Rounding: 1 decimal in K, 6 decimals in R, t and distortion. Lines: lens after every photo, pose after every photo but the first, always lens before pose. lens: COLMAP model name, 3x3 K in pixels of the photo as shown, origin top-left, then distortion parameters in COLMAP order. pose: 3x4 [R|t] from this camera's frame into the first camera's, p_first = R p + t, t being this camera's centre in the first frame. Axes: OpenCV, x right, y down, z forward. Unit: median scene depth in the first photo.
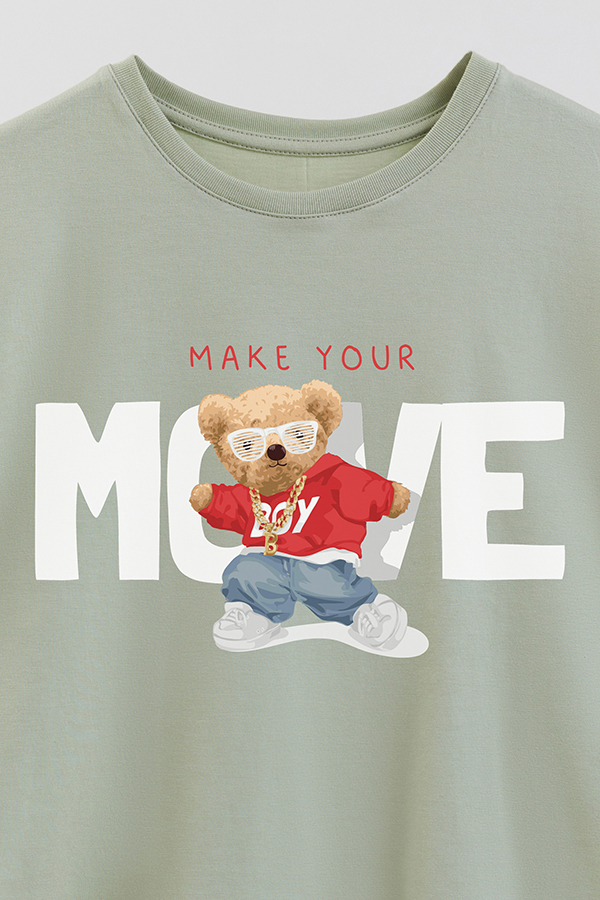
lens RADIAL K [[1913.6, 0, 299.3], [0, 1913.6, 447.5], [0, 0, 1]] dist [0.062821, 0.000000]
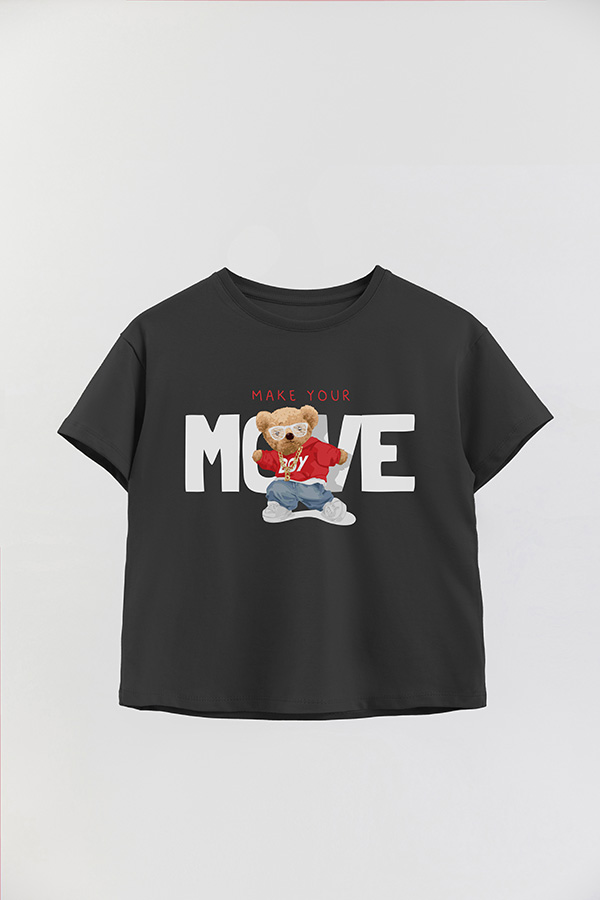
lens RADIAL K [[1913.6, 0, 300.1], [0, 1913.6, 450.6], [0, 0, 1]] dist [0.062821, 0.000000]
pose [[0.999305, 0.002917, -0.037156, 0.085949], [-0.004220, 0.999377, -0.035047, 0.100467], [0.037031, 0.035179, 0.998695, -1.302786]]
